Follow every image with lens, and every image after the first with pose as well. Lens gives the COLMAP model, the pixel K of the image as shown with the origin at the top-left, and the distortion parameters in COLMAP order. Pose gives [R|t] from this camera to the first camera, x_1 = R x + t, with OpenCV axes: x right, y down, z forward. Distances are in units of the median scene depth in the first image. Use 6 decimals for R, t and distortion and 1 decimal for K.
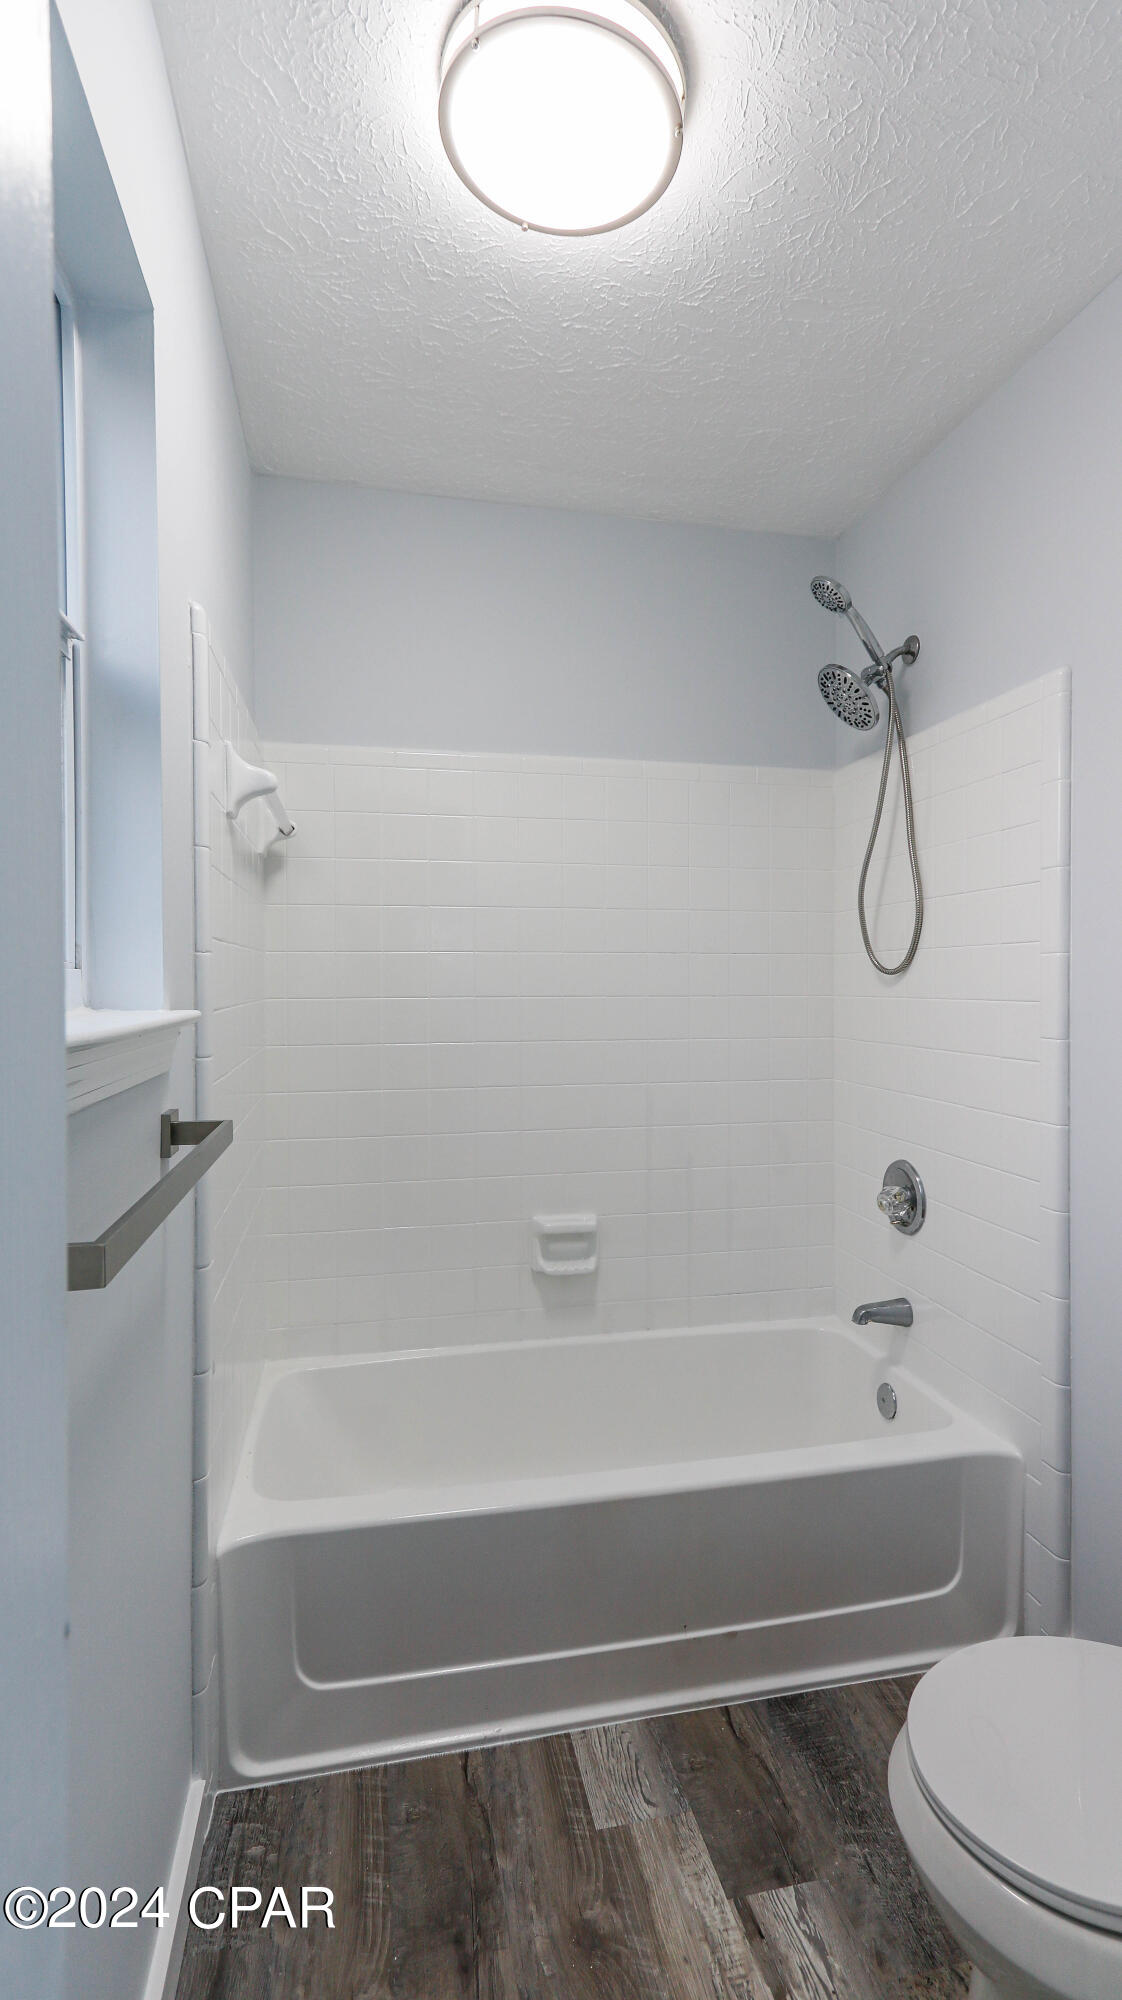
lens RADIAL K [[913.8, 0, 563.3], [0, 913.8, 1000.7], [0, 0, 1]] dist [0.001626, 0.000524]
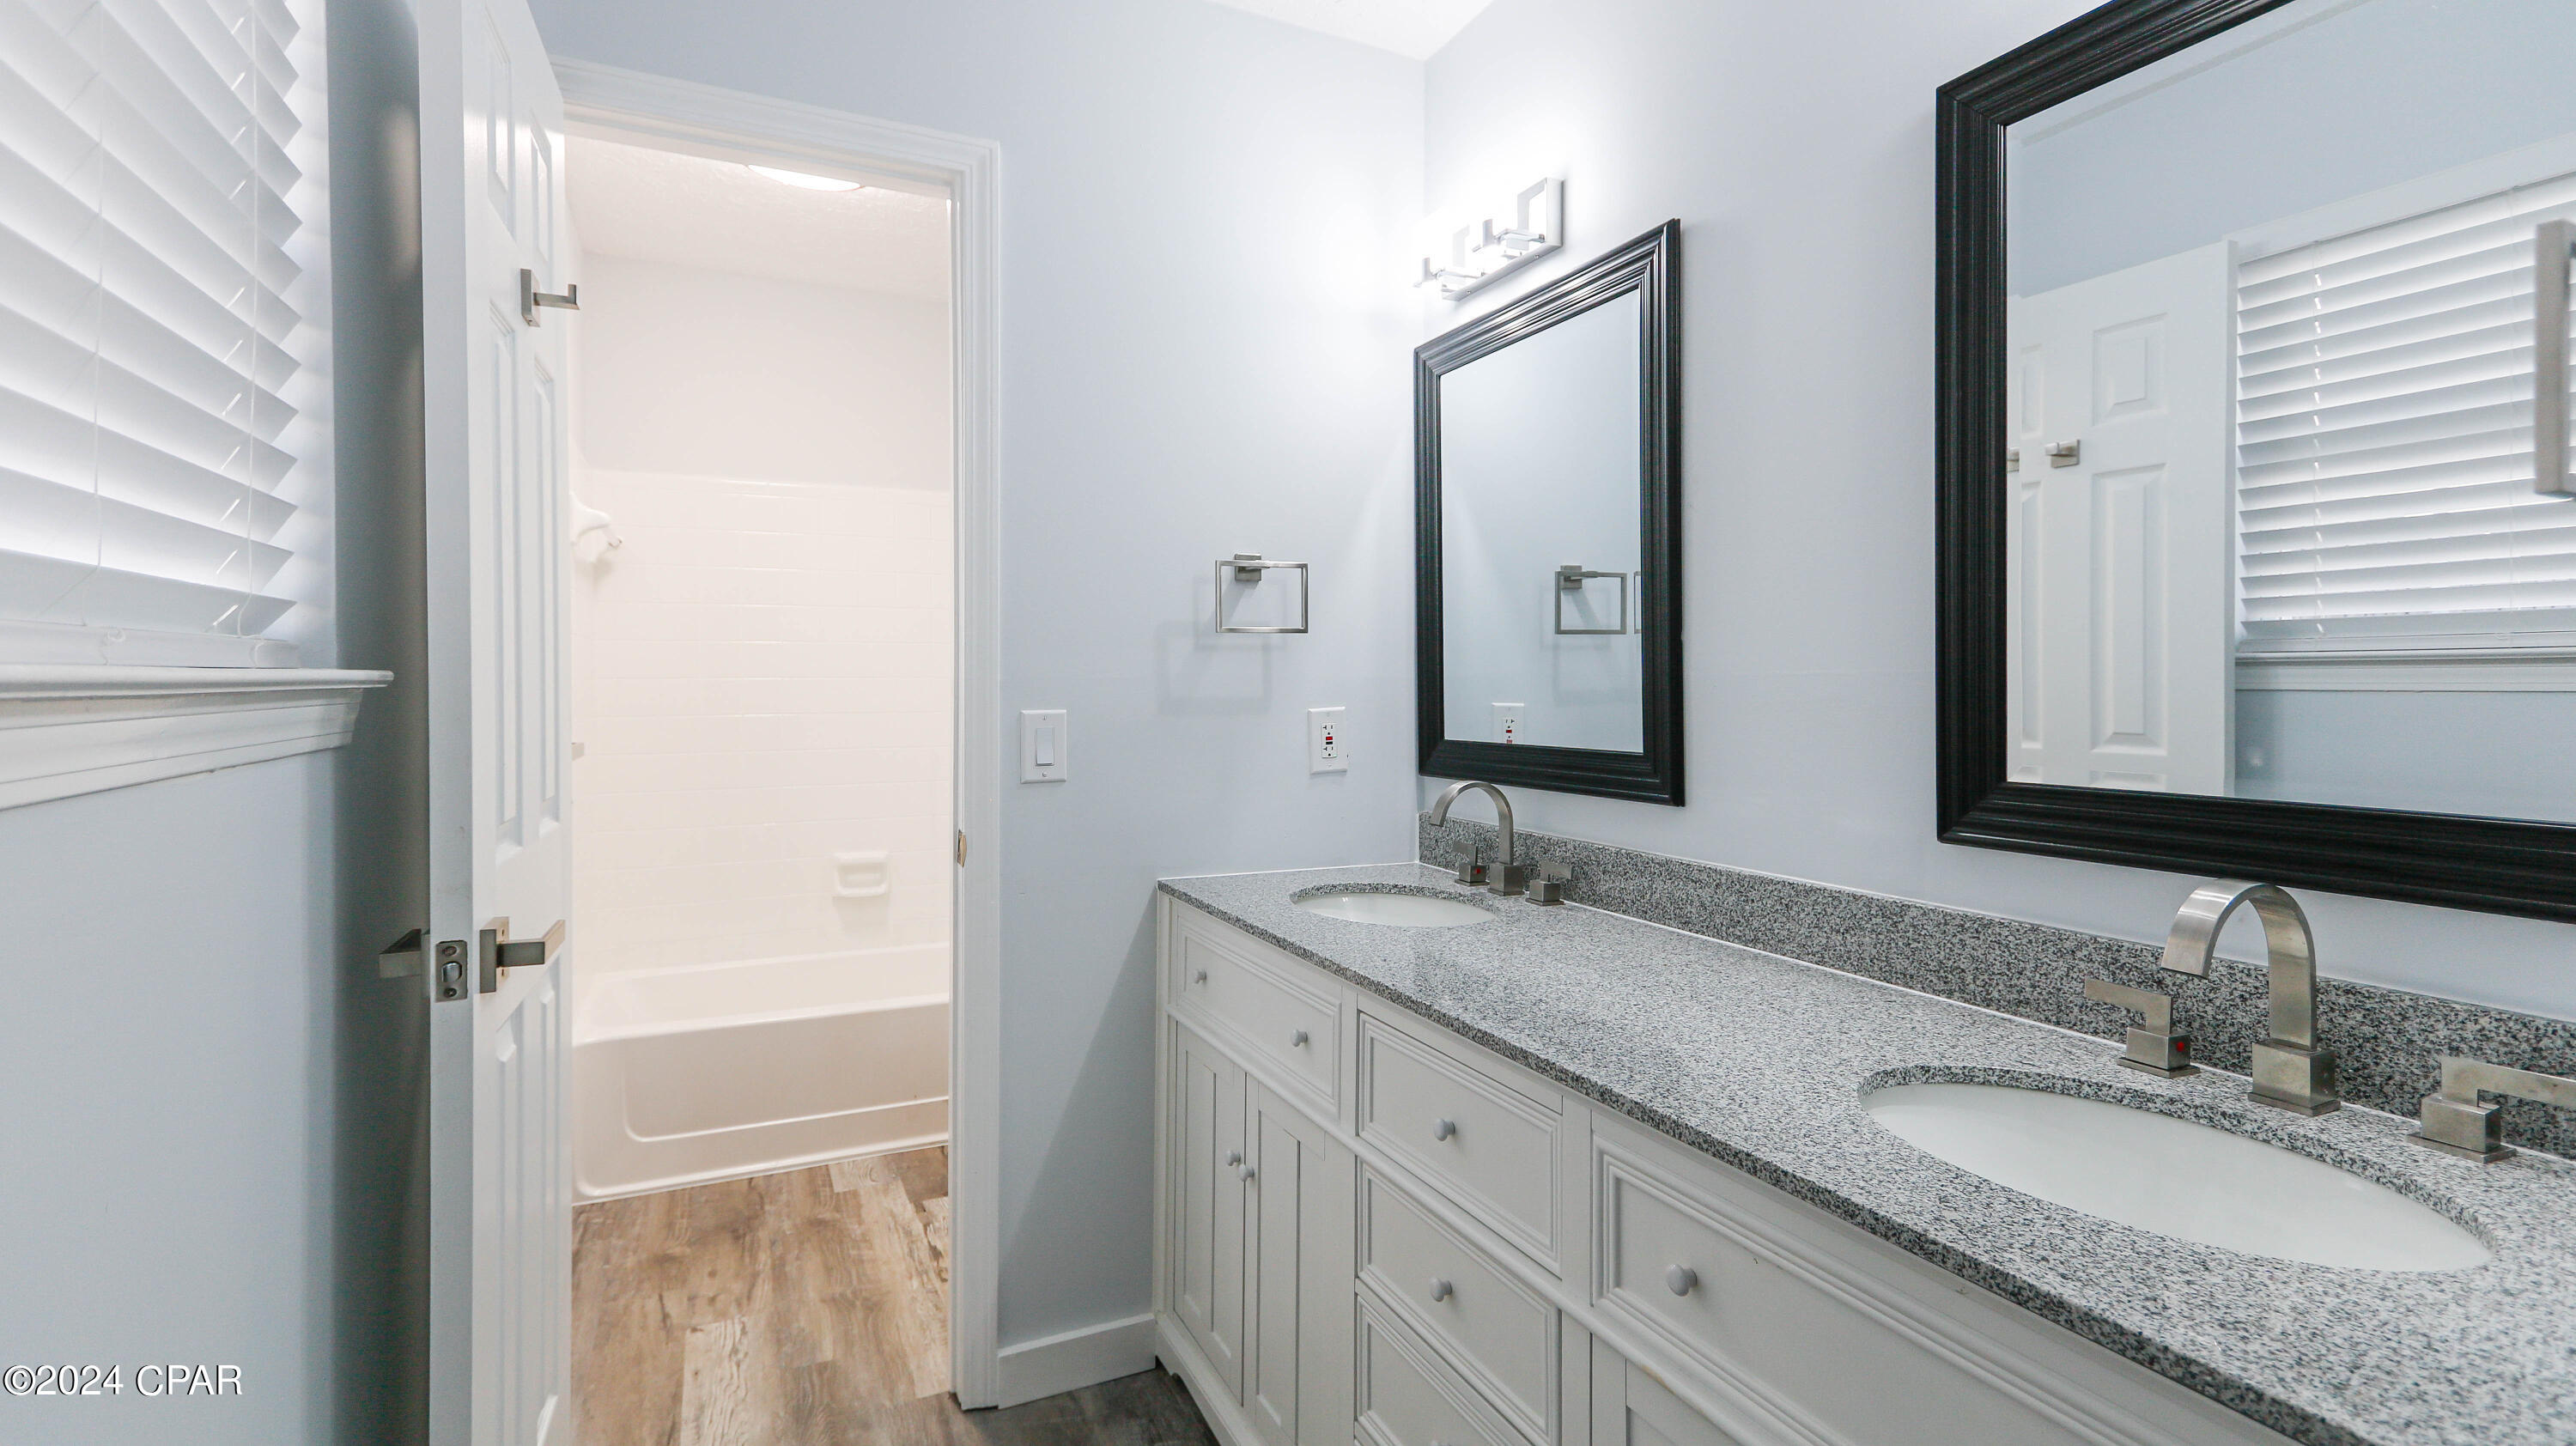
lens RADIAL K [[1177.0, 0, 1286.3], [0, 1177.0, 696.1], [0, 0, 1]] dist [0.001626, 0.000524]
pose [[0.972334, -0.003897, 0.233563, 0.300963], [0.006032, 0.999946, -0.008425, 0.063368], [-0.233518, 0.009601, 0.972305, -1.094285]]
